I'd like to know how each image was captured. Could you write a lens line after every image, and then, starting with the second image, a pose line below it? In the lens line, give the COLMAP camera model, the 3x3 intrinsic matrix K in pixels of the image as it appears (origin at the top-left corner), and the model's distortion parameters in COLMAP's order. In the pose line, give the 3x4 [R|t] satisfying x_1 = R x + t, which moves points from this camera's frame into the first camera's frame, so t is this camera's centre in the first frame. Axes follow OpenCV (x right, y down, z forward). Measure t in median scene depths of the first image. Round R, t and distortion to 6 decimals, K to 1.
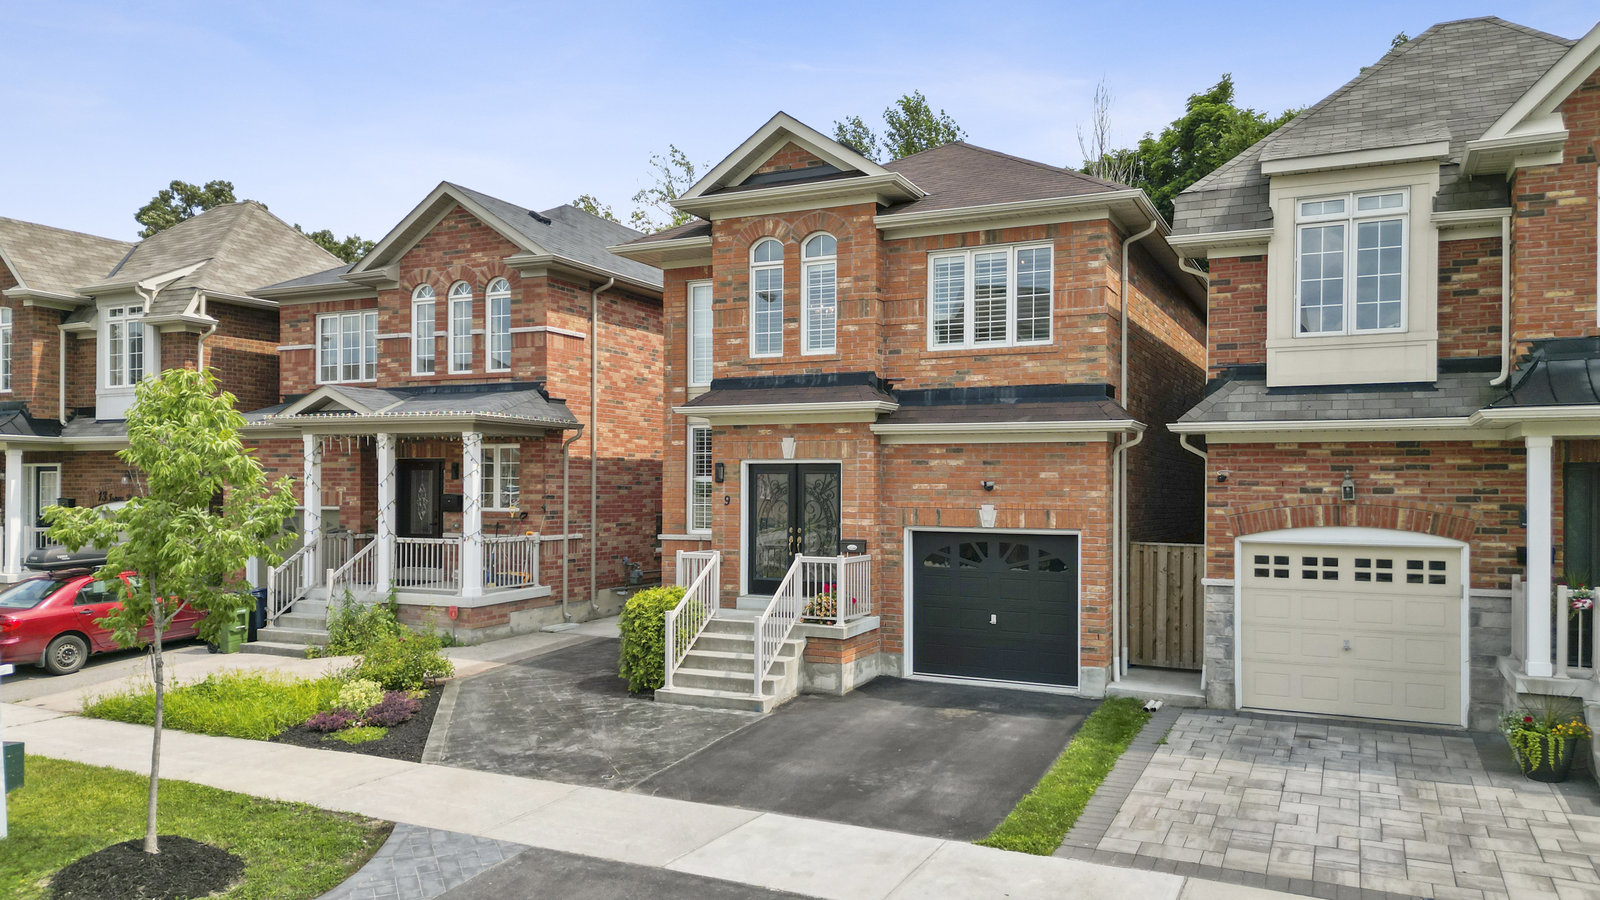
lens RADIAL K [[1155.5, 0, 799.8], [0, 1155.5, 458.7], [0, 0, 1]] dist [0.097001, -0.141645]
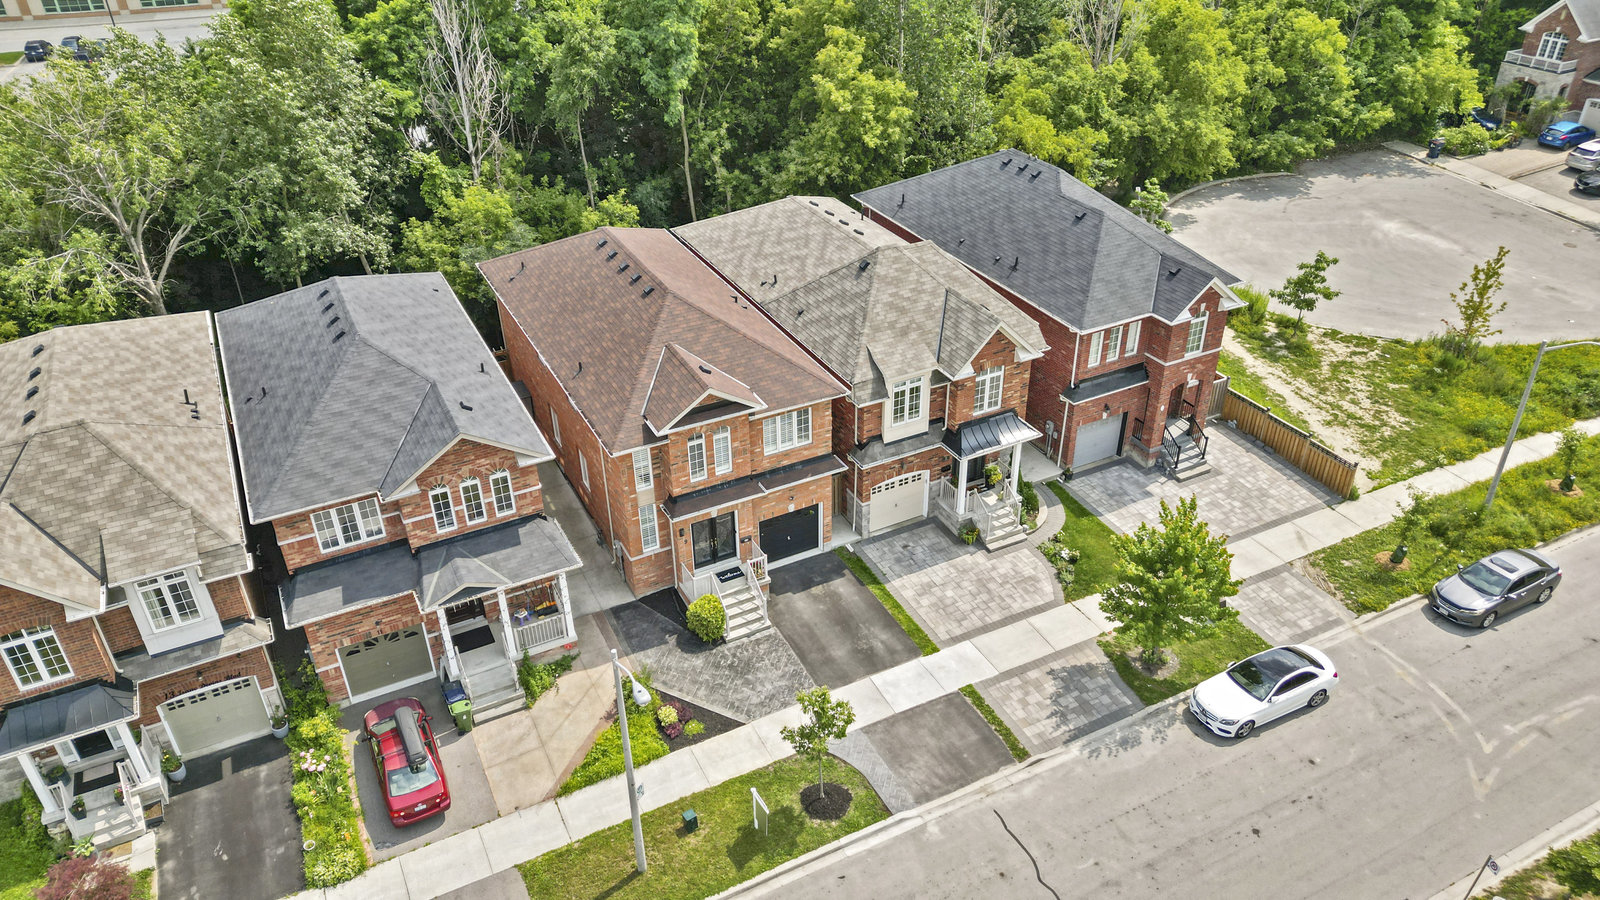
lens RADIAL K [[1114.5, 0, 804.2], [0, 1114.5, 455.7], [0, 0, 1]] dist [0.073119, -0.086425]
pose [[0.589919, -0.431838, 0.682284, -1.443318], [0.001845, 0.845692, 0.533669, -1.361524], [-0.807460, -0.313562, 0.499686, -0.181593]]
